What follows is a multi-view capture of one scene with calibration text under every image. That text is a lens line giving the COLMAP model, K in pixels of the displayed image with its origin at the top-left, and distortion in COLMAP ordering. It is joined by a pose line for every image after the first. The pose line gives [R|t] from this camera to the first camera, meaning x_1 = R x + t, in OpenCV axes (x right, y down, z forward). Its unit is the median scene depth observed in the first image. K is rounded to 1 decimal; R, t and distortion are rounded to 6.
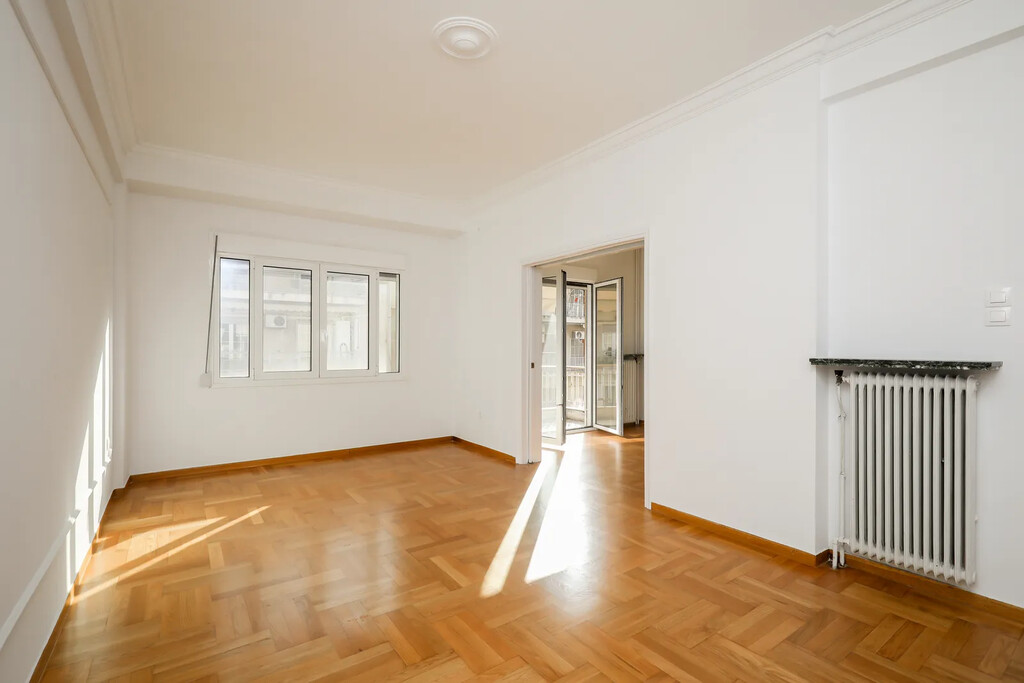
lens RADIAL K [[450.4, 0, 515.8], [0, 450.4, 344.2], [0, 0, 1]] dist [0.002327, -0.000223]
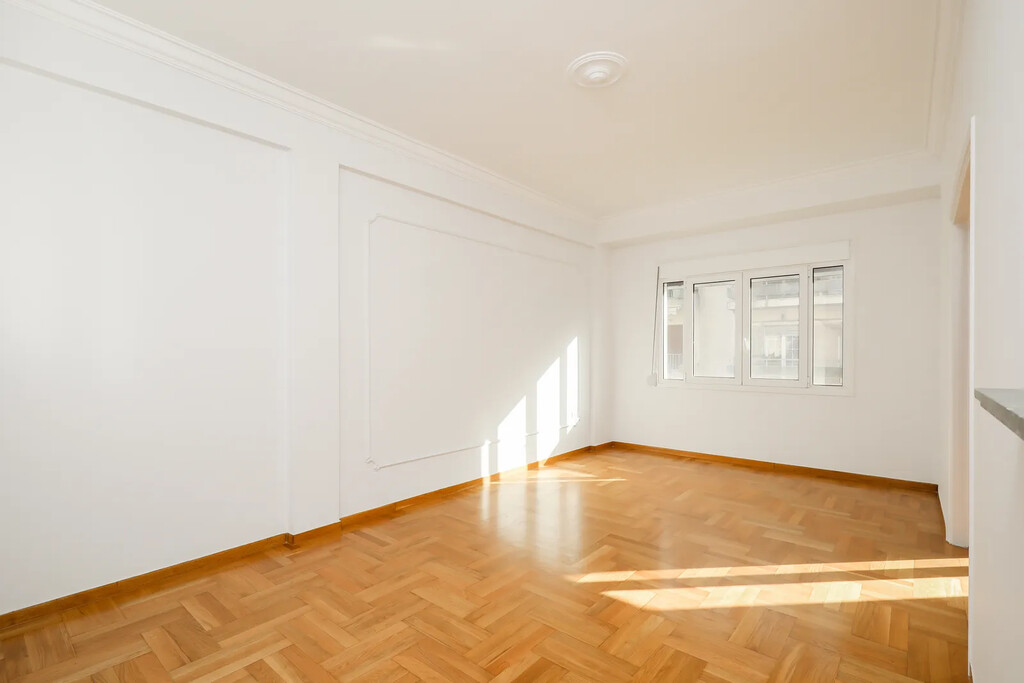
lens RADIAL K [[450.4, 0, 518.0], [0, 450.4, 346.9], [0, 0, 1]] dist [0.002327, -0.000223]
pose [[0.292556, -0.014820, -0.956134, 0.584251], [0.006883, 0.999887, -0.013392, -0.000623], [0.956224, -0.002663, 0.292625, 0.335248]]
